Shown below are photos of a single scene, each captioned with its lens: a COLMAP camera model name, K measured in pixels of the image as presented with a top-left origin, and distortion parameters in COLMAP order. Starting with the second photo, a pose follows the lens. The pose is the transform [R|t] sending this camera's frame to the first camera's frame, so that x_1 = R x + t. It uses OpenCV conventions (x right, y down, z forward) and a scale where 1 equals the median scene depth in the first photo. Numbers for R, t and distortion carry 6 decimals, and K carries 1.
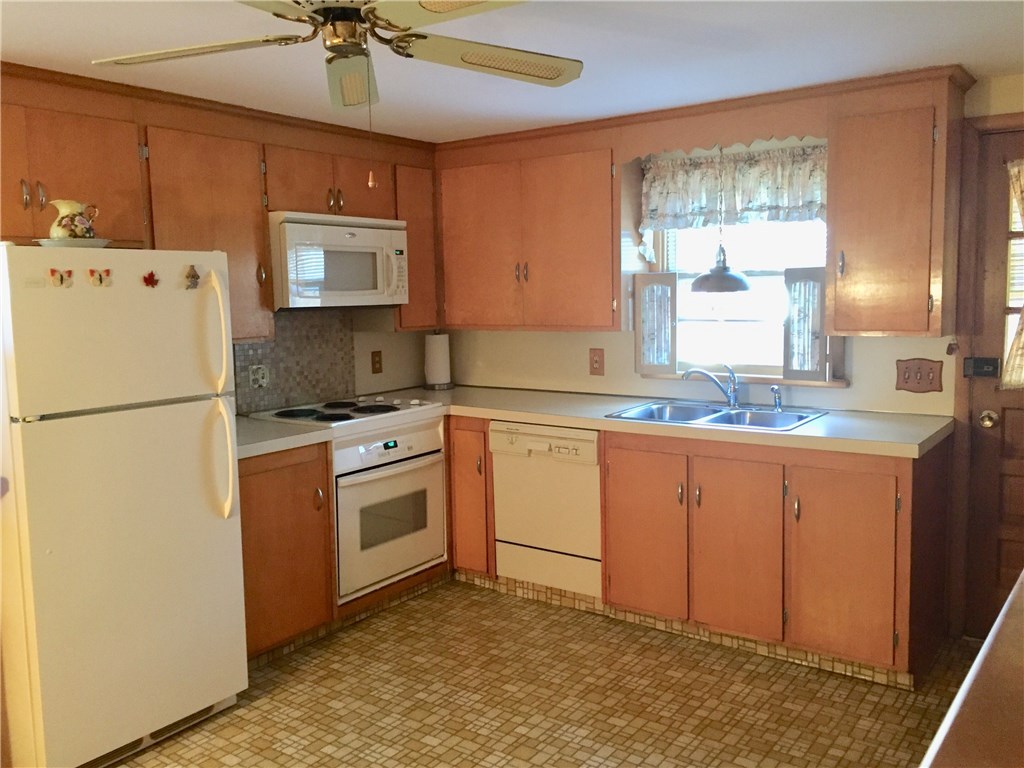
lens RADIAL K [[887.3, 0, 512.0], [0, 887.3, 384.0], [0, 0, 1]] dist [0.112073, -0.135697]
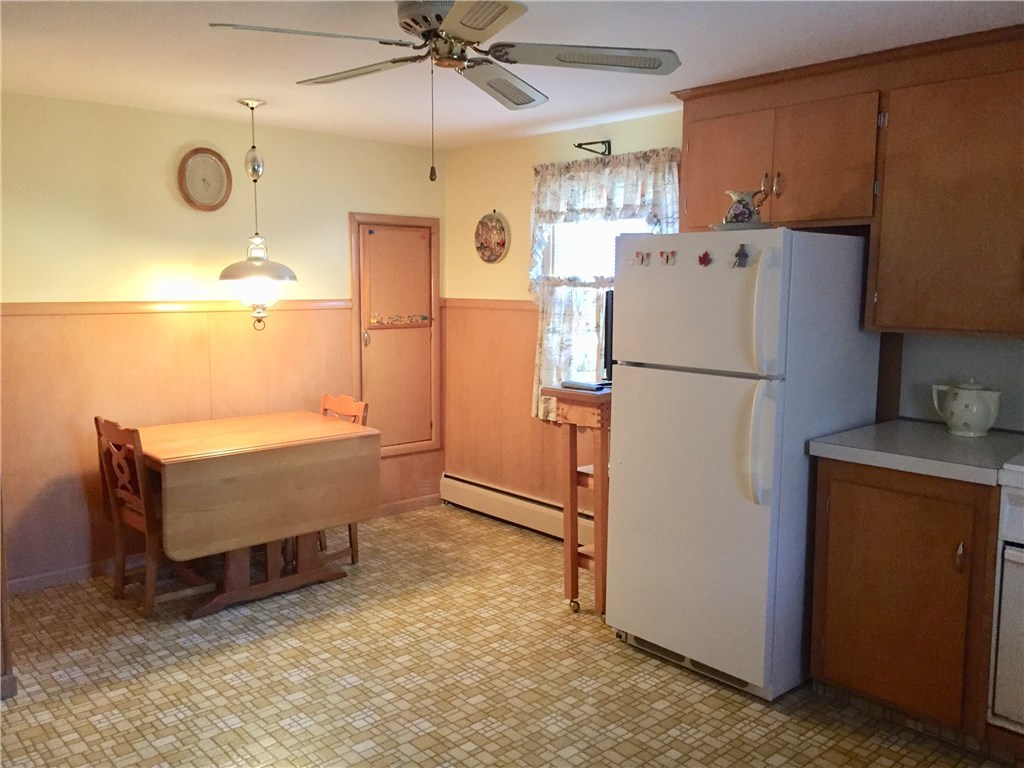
lens RADIAL K [[887.3, 0, 512.0], [0, 887.3, 384.0], [0, 0, 1]] dist [0.112073, -0.135697]
pose [[-0.223280, 0.139158, -0.964770, 0.705908], [-0.105036, 0.980559, 0.165744, -0.118668], [0.969079, 0.138343, -0.204322, 0.985348]]
